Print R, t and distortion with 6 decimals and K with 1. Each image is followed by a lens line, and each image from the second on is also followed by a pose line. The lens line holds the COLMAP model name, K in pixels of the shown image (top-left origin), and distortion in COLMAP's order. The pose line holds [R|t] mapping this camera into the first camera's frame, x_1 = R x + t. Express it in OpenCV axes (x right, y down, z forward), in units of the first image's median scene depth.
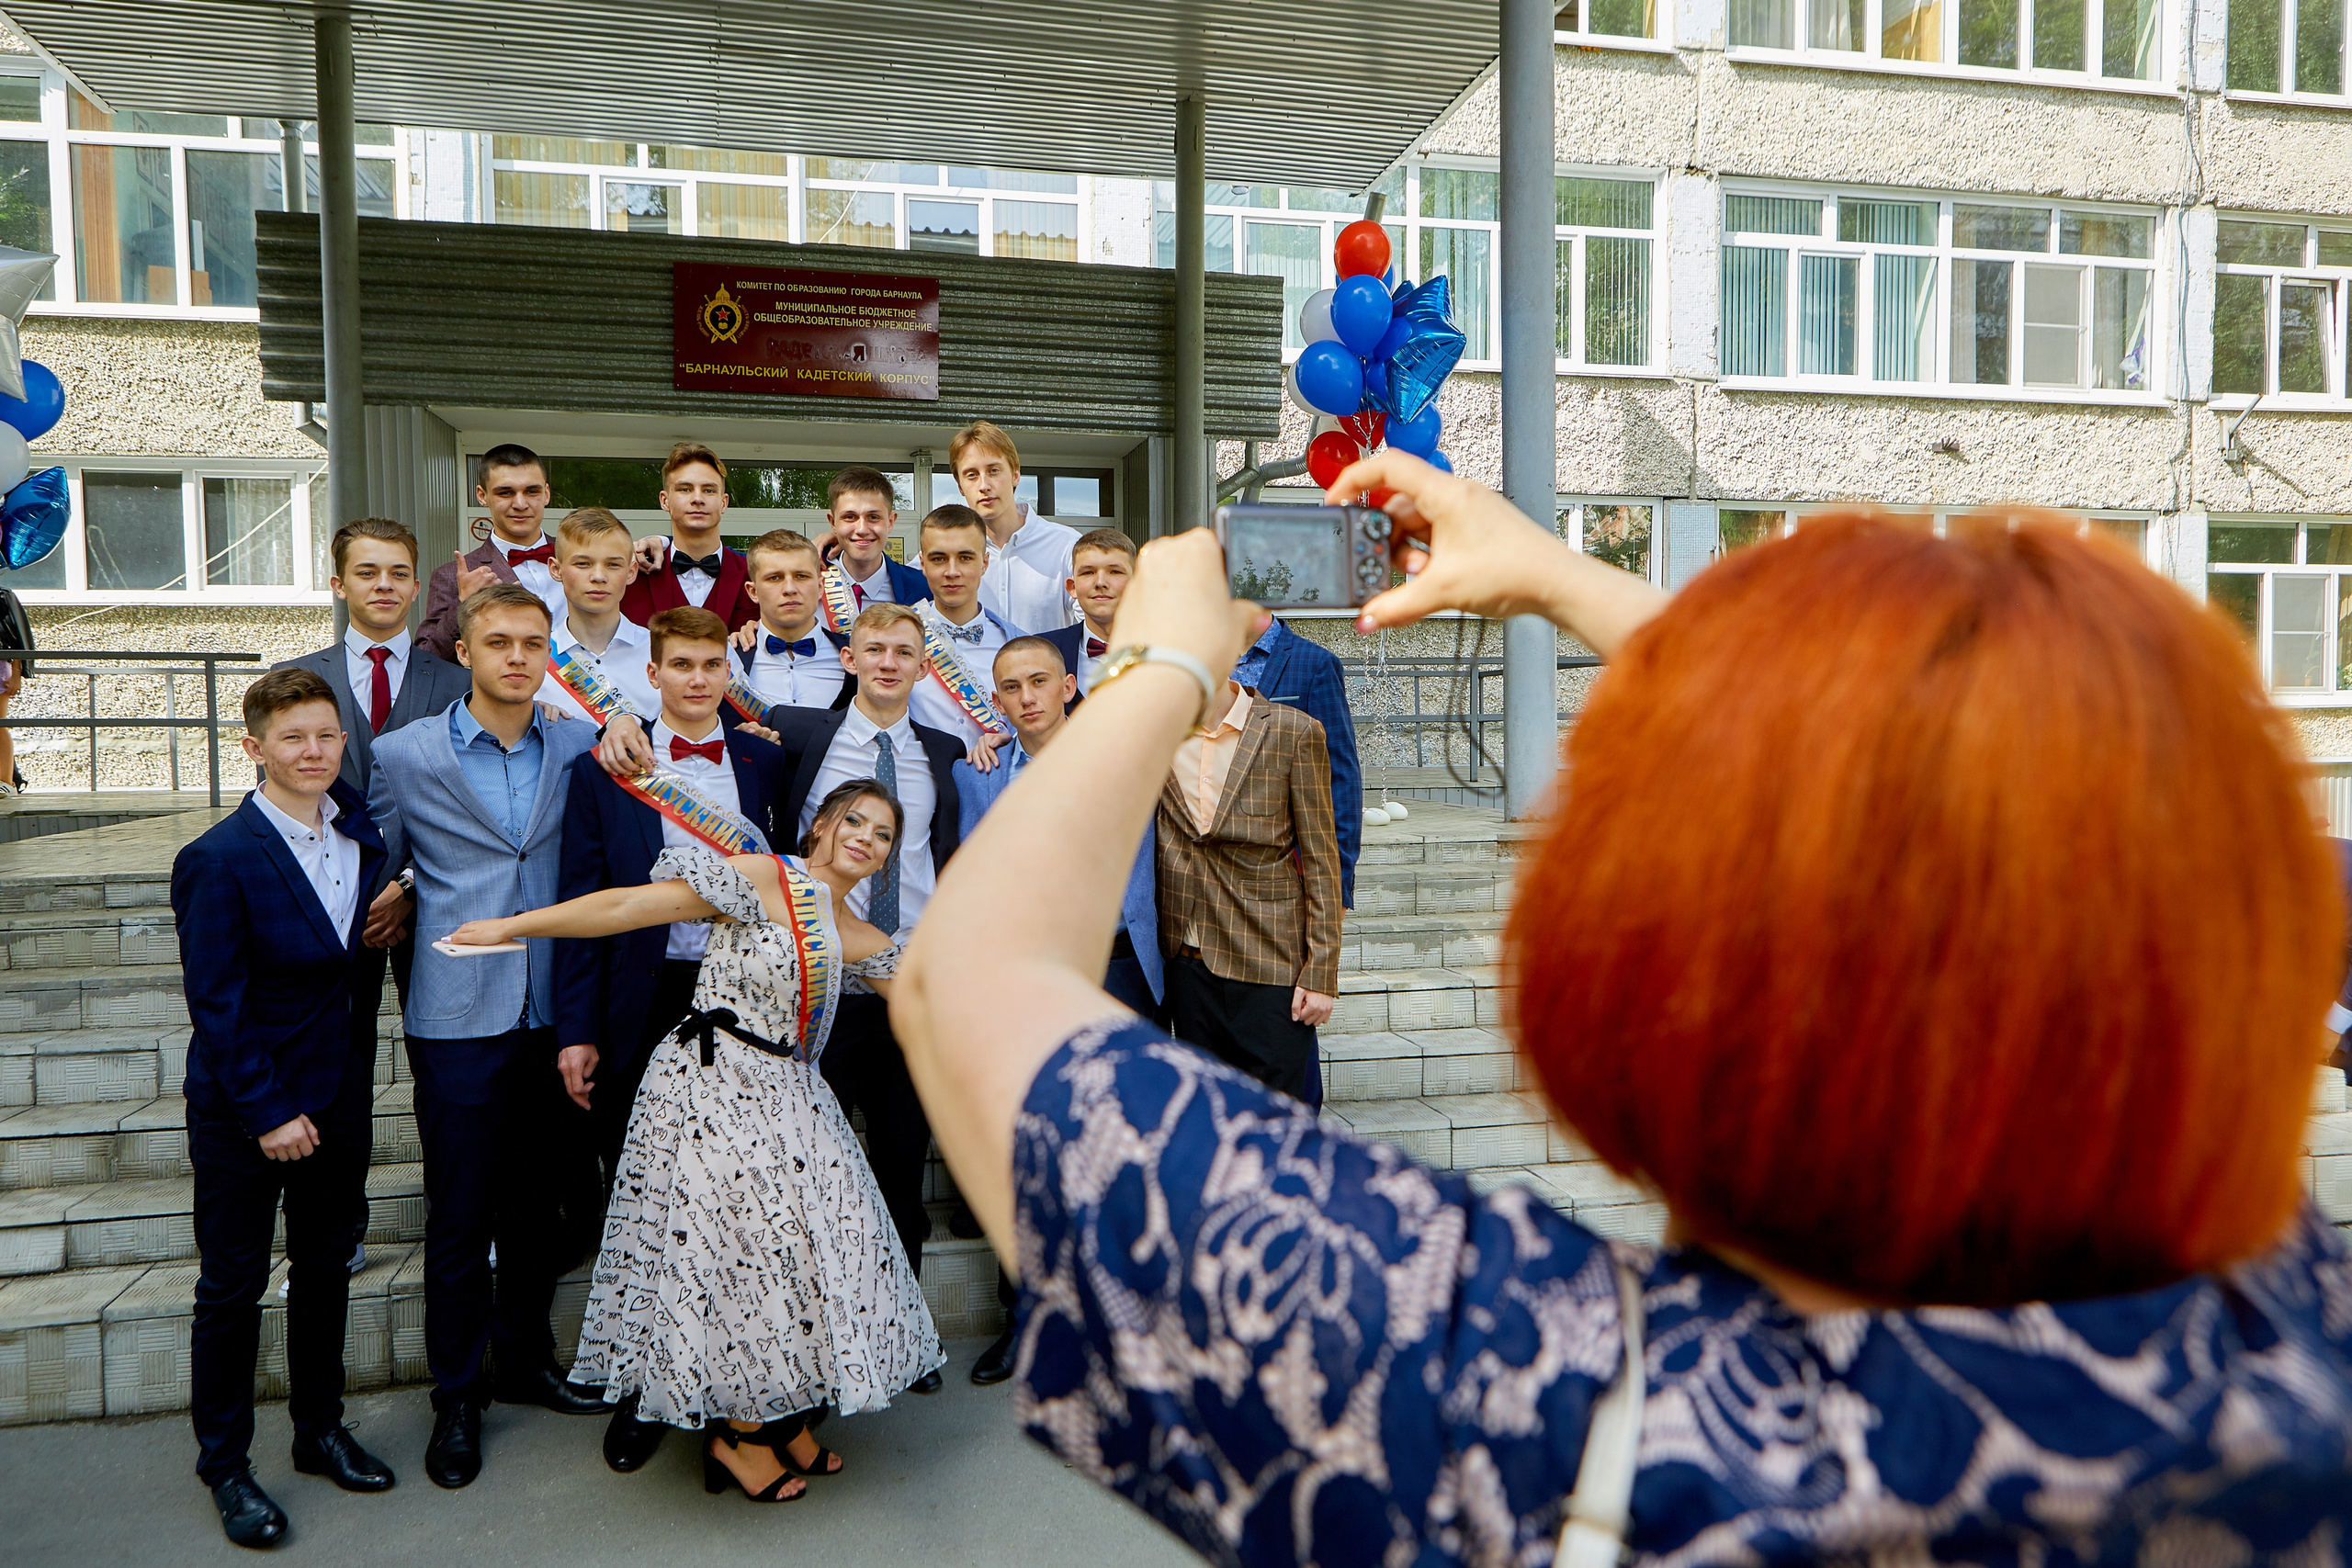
lens RADIAL K [[1671.9, 0, 1166.5], [0, 1671.9, 788.3], [0, 0, 1]] dist [0.005681, -0.010785]
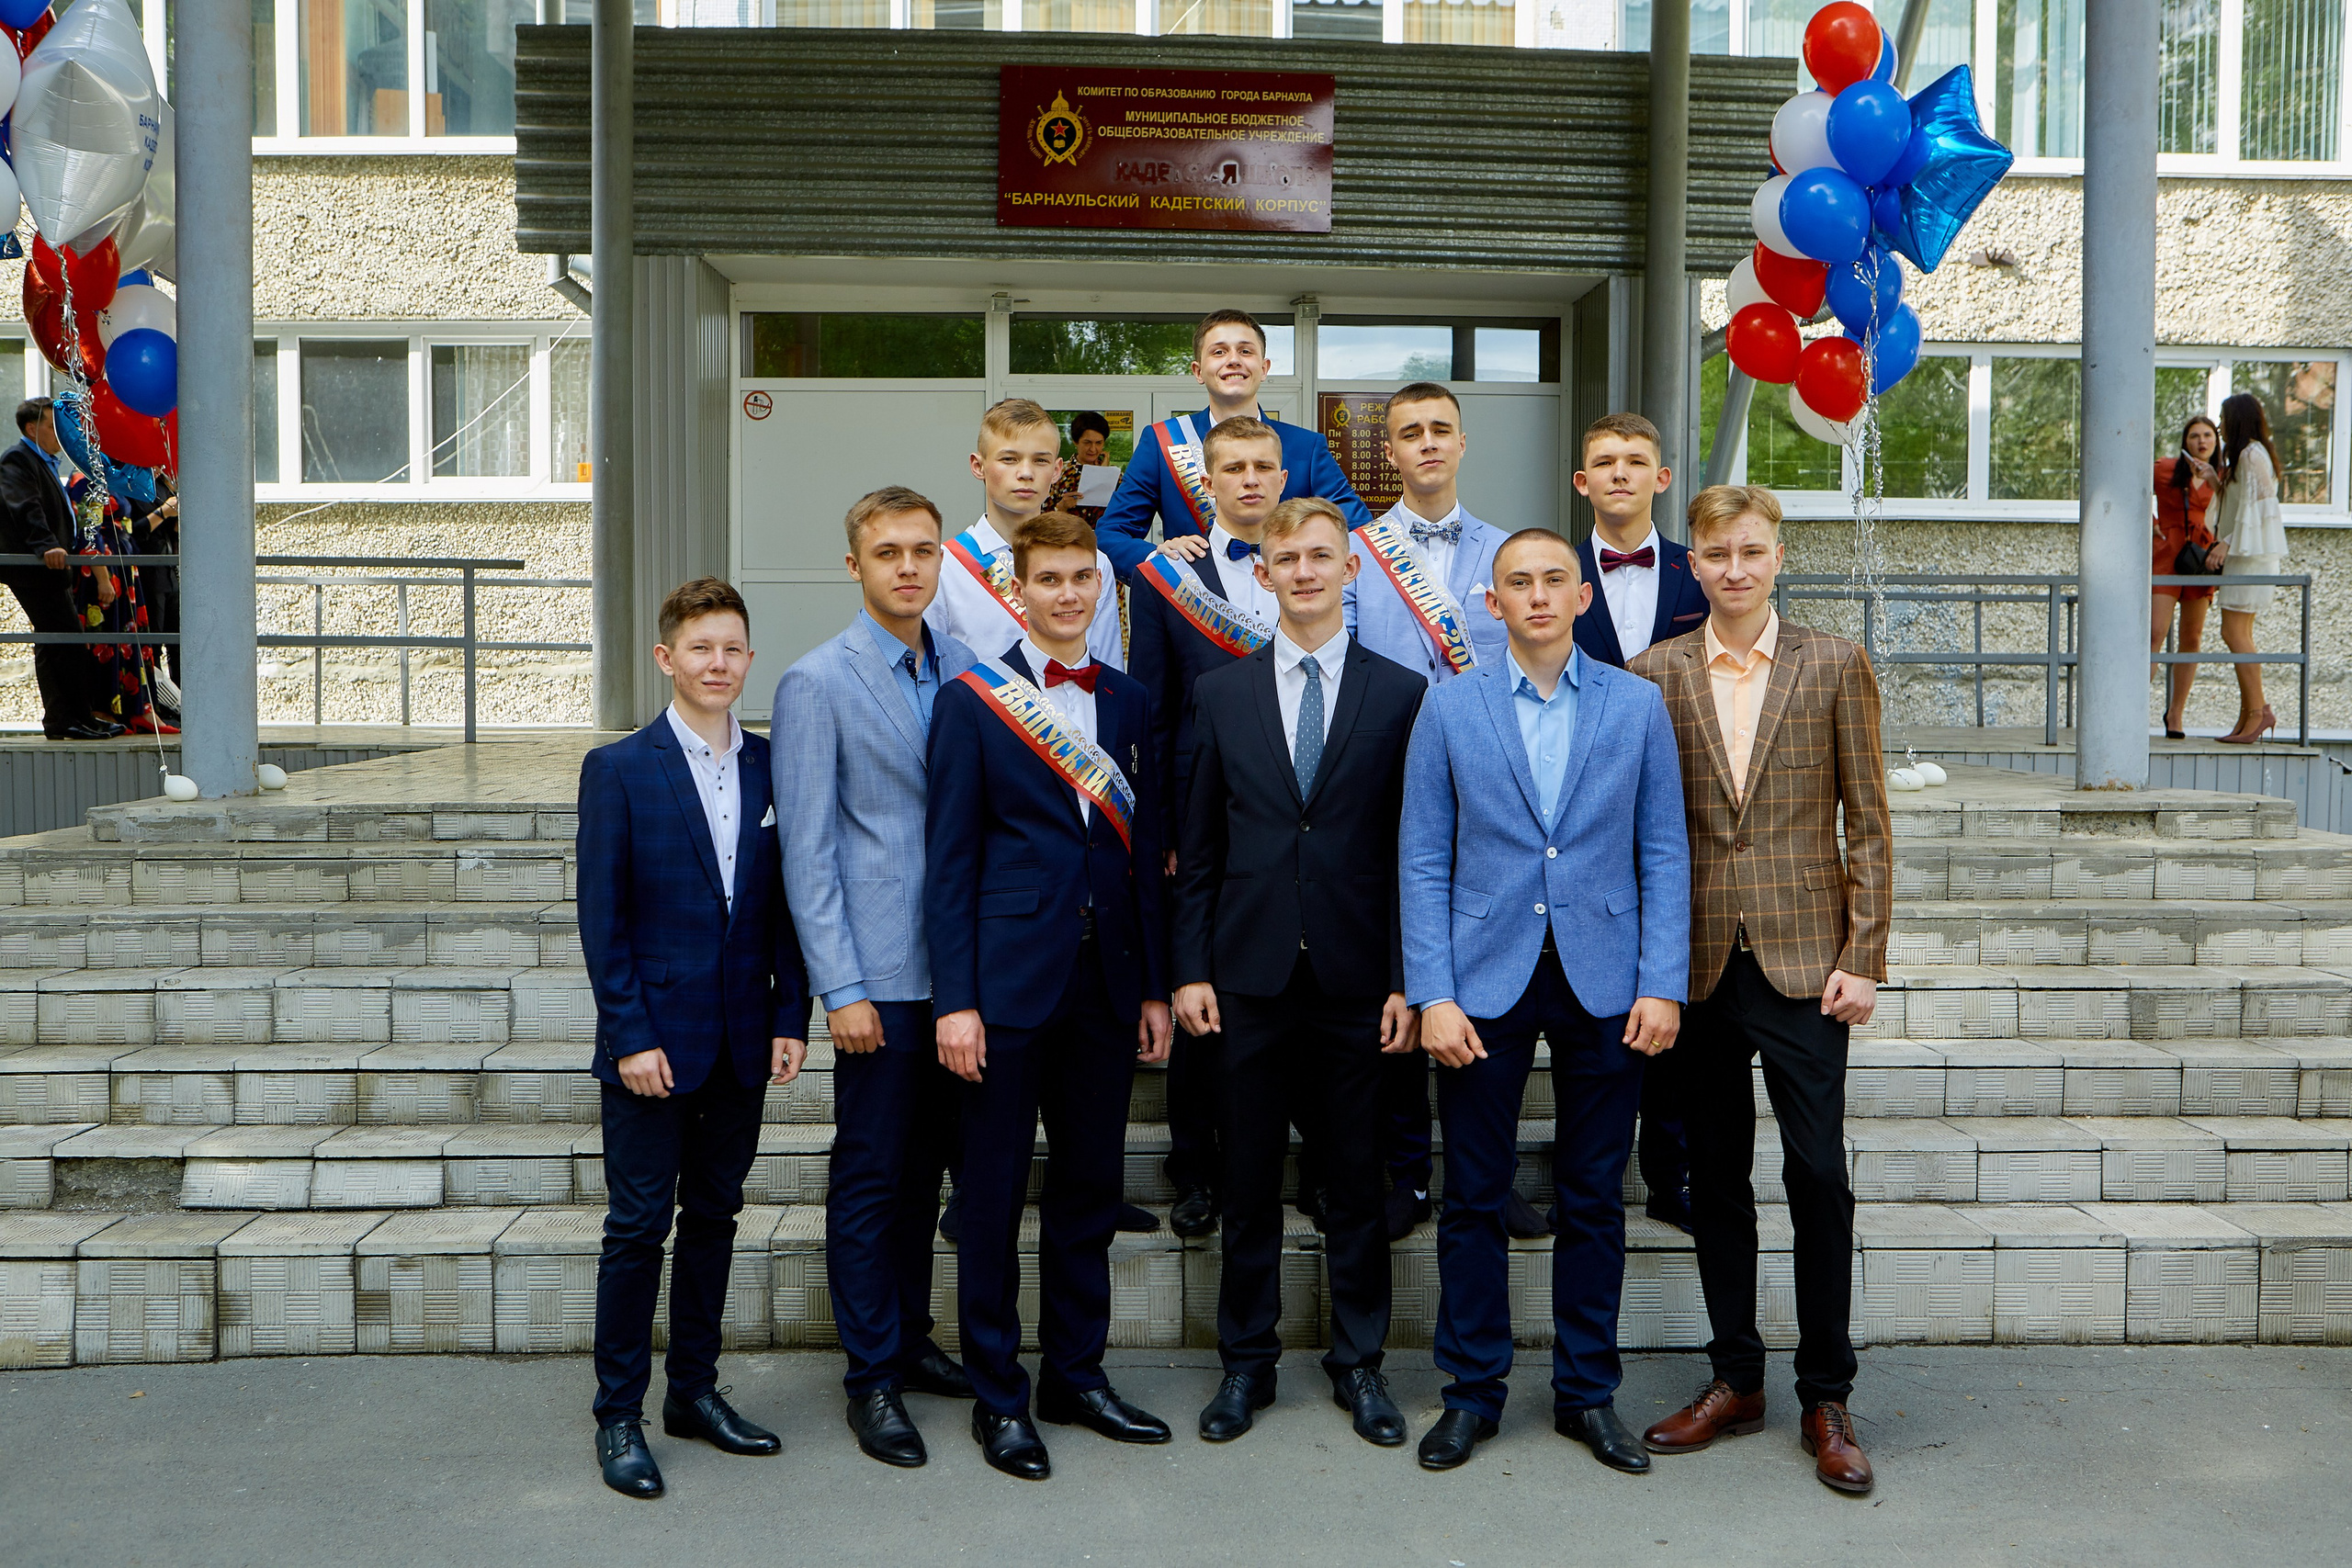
lens RADIAL K [[2340.1, 0, 1178.2], [0, 2340.1, 777.8], [0, 0, 1]] dist [-0.051510, 0.012448]
pose [[0.982488, 0.023071, -0.184891, -0.002498], [-0.021247, 0.999704, 0.011842, 0.005666], [0.185110, -0.007706, 0.982688, -0.063495]]
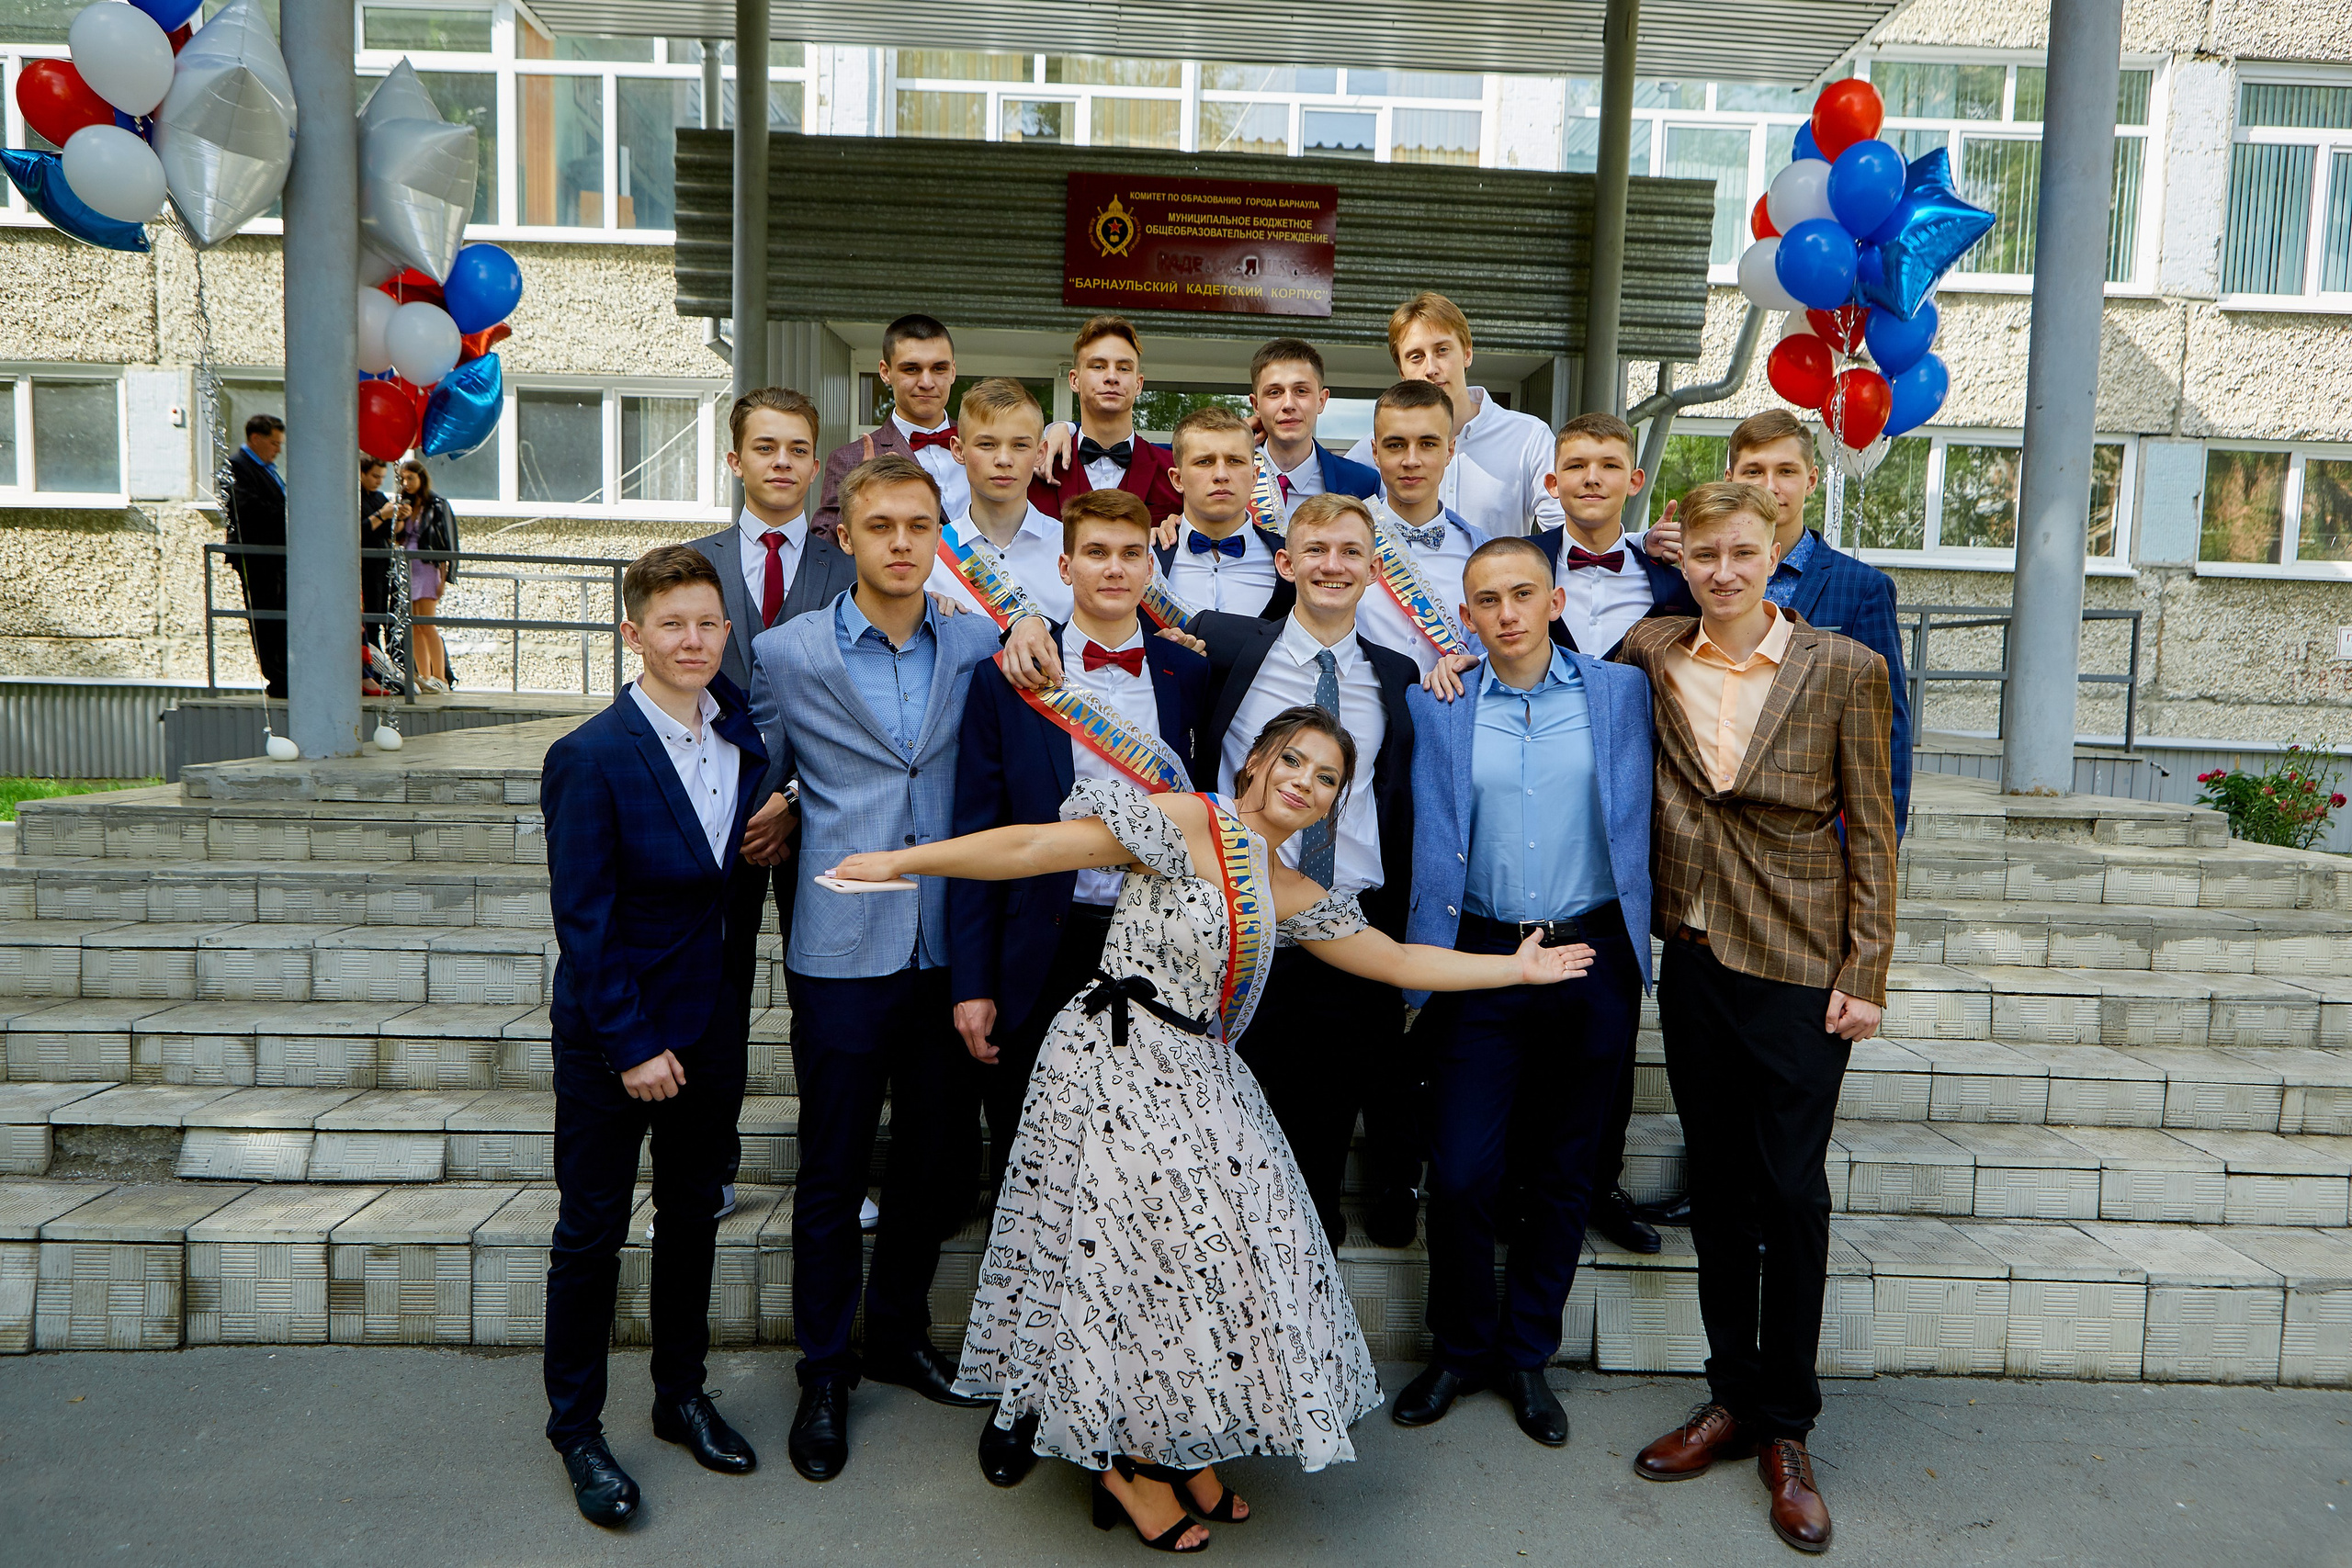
lens RADIAL K [[1682.0, 0, 1171.2], [0, 1682.0, 790.8], [0, 0, 1]] dist [-0.005972, 0.000914]
pose [[0.978258, 0.054691, -0.200048, -0.020713], [-0.047492, 0.998046, 0.040611, 0.002015], [0.201879, -0.030228, 0.978944, 0.043447]]
